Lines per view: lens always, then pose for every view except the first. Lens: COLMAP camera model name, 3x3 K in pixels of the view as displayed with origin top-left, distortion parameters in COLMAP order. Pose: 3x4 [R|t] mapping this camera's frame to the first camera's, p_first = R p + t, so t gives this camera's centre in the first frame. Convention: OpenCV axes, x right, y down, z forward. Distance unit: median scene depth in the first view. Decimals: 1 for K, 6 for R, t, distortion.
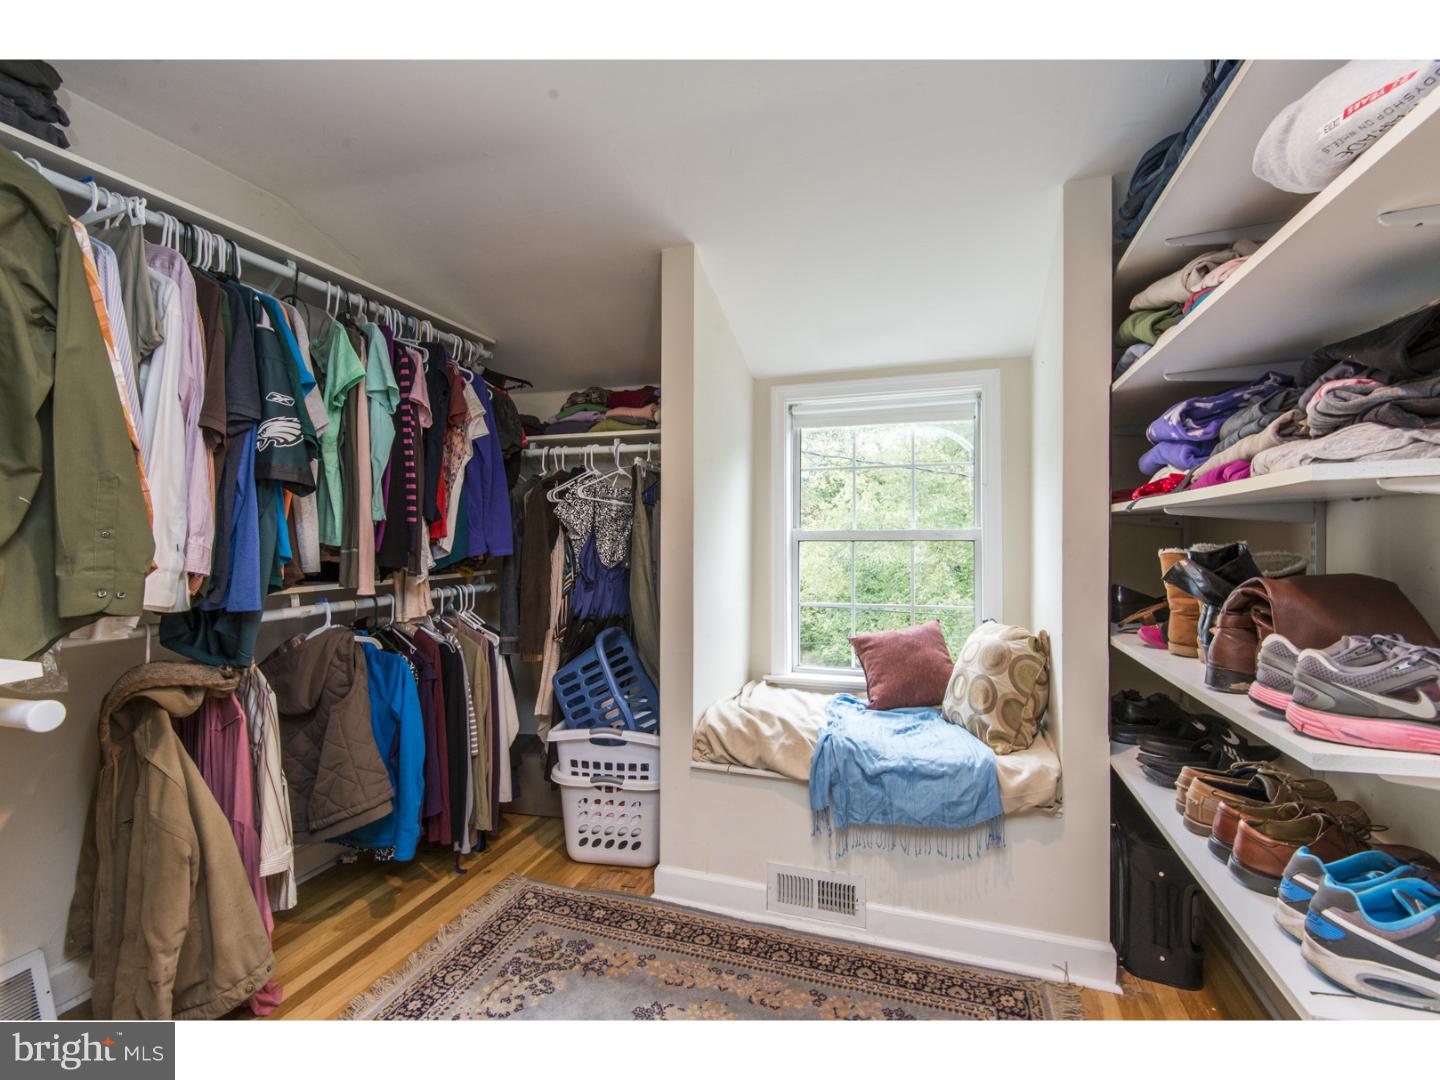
lens RADIAL K [[652.3, 0, 715.9], [0, 652.3, 544.9], [0, 0, 1]] dist [0.027860, -0.016997]
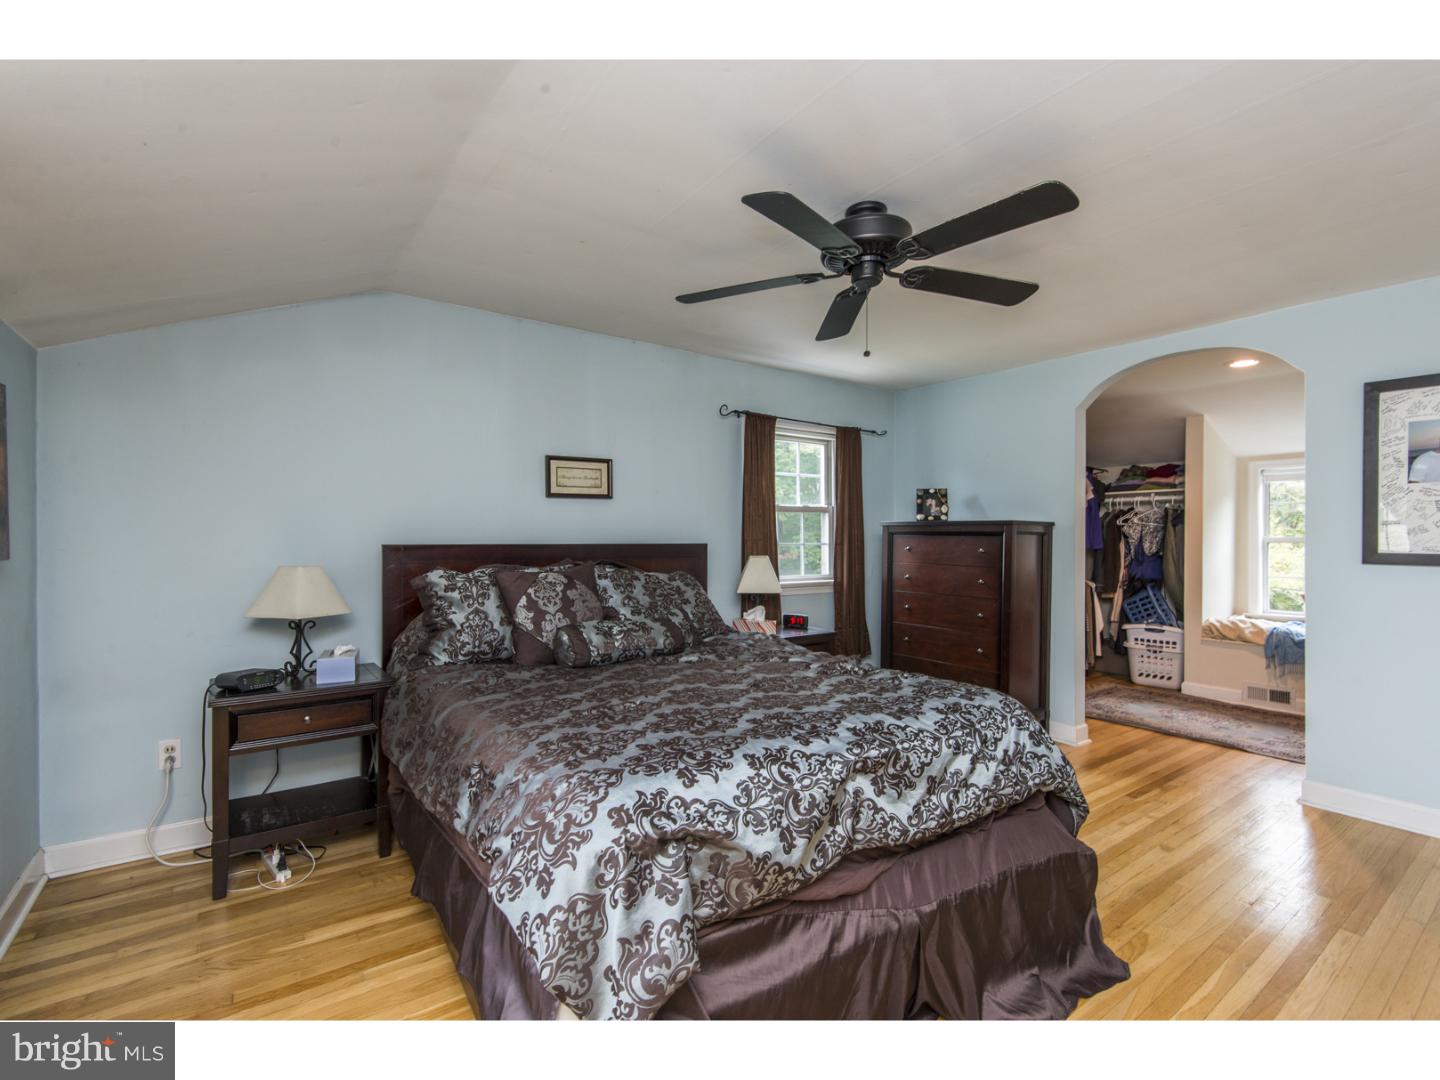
lens RADIAL K [[652.3, 0, 733.8], [0, 652.3, 541.5], [0, 0, 1]] dist [0.027860, -0.016997]
pose [[0.825722, 0.004212, -0.564061, -0.080949], [-0.003666, 0.999991, 0.002101, -0.009887], [0.564065, 0.000333, 0.825730, -1.670174]]
